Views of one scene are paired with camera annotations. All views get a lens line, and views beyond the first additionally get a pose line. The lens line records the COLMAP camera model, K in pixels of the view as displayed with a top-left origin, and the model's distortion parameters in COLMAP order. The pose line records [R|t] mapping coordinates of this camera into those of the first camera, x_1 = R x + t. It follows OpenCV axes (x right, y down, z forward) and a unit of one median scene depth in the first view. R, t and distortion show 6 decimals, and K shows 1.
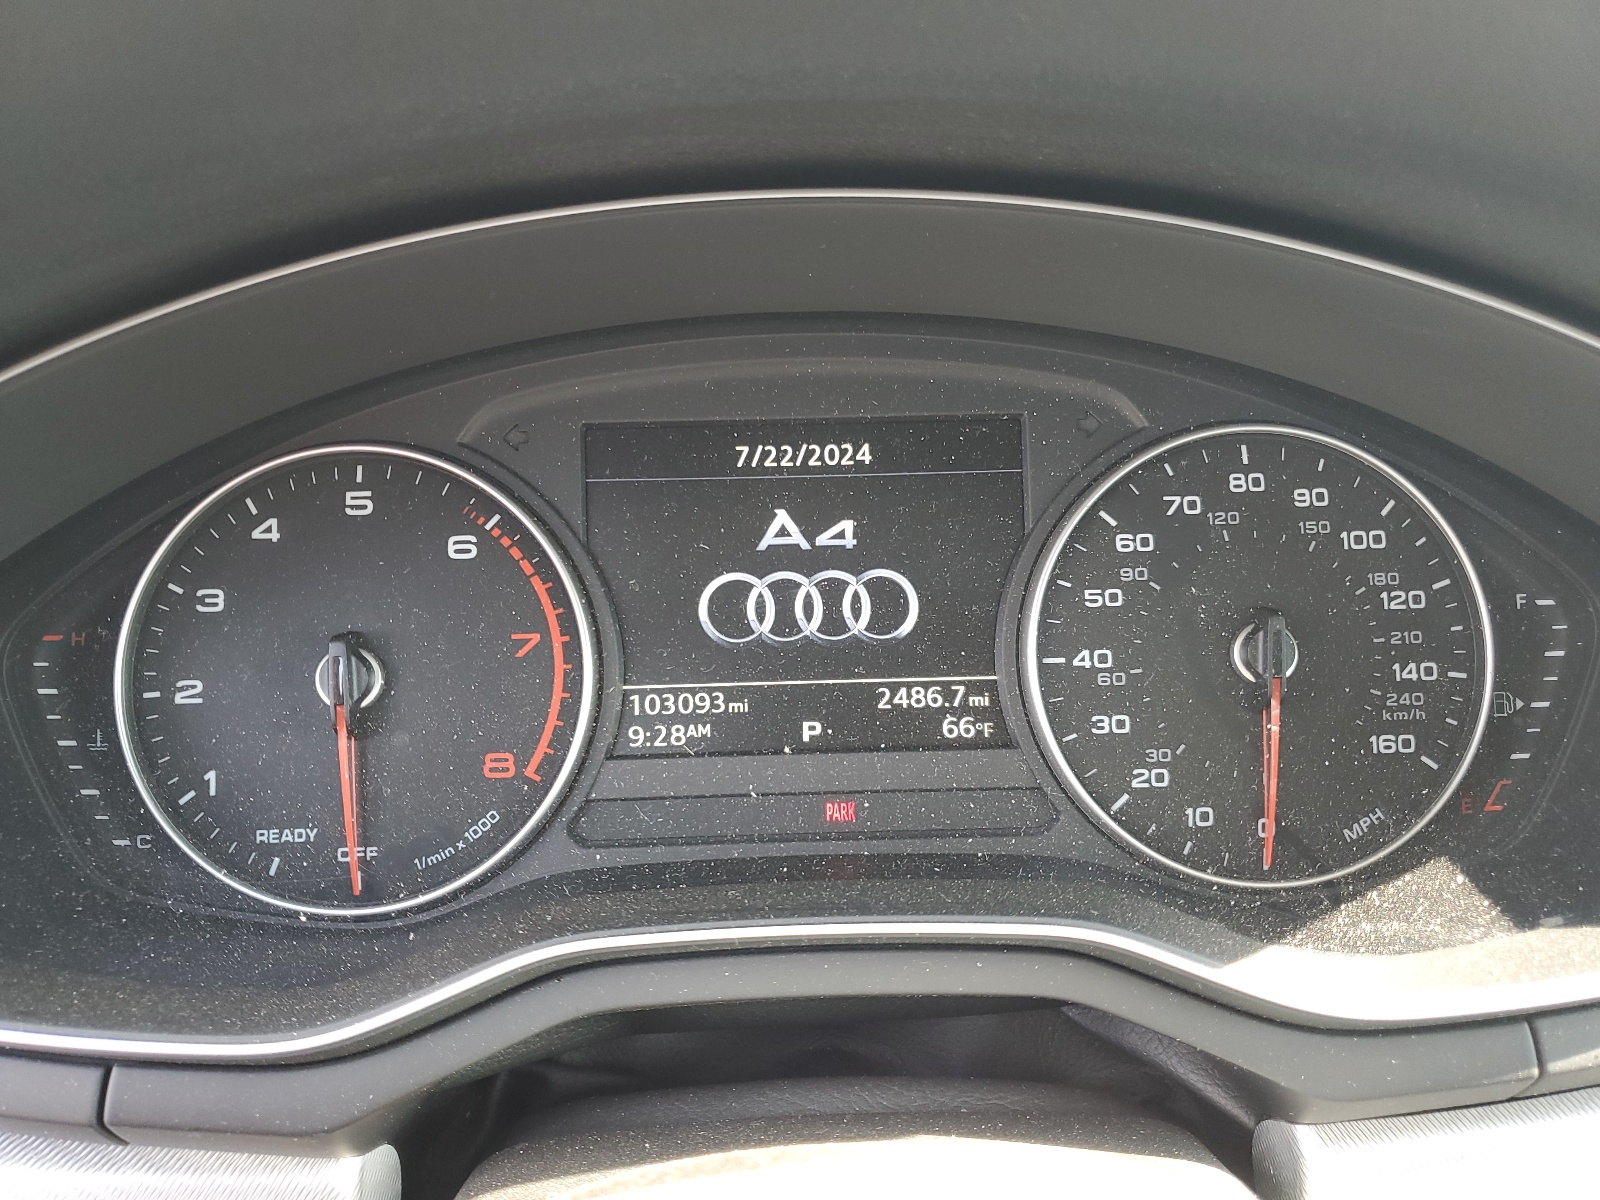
lens RADIAL K [[1219.7, 0, 799.8], [0, 1219.7, 601.9], [0, 0, 1]] dist [-0.014977, -0.004364]
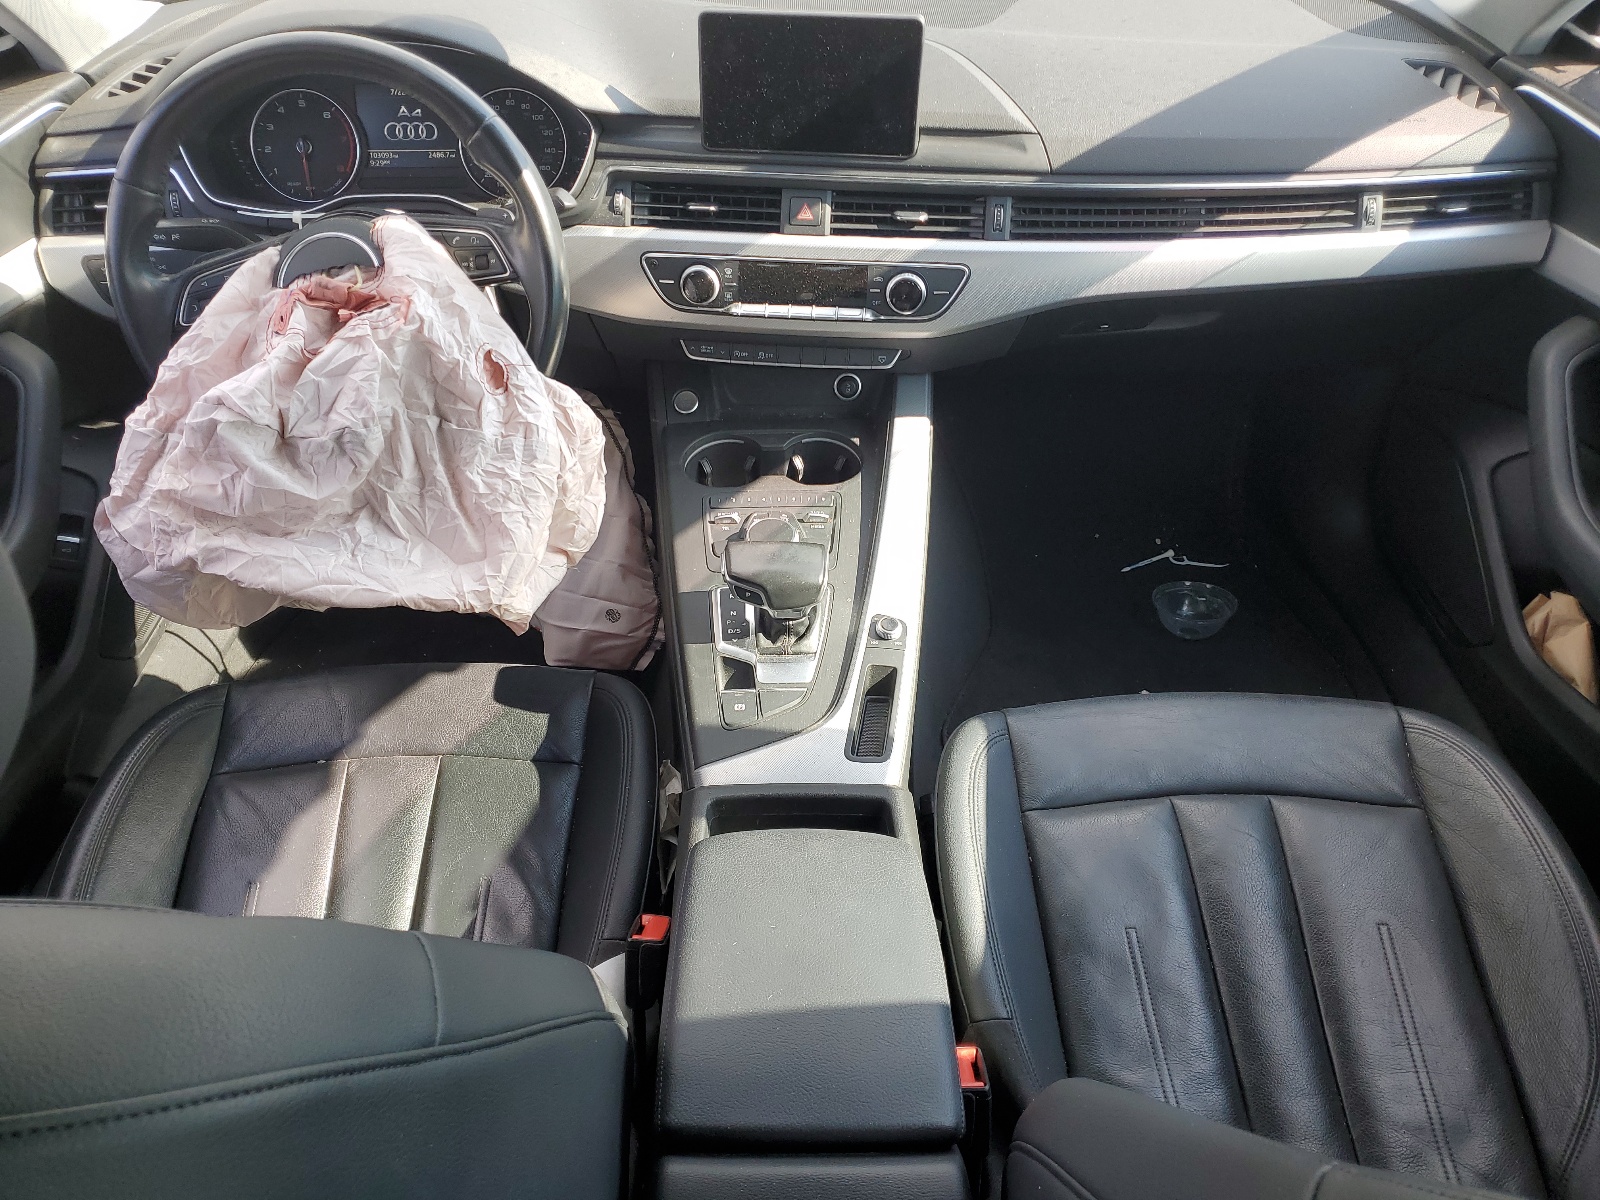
lens RADIAL K [[1219.7, 0, 799.9], [0, 1219.7, 598.8], [0, 0, 1]] dist [-0.014977, -0.004364]
pose [[0.999320, 0.032949, -0.016536, 1.467890], [-0.024367, 0.926946, 0.374402, -0.102438], [0.027664, -0.373745, 0.927119, -3.441210]]
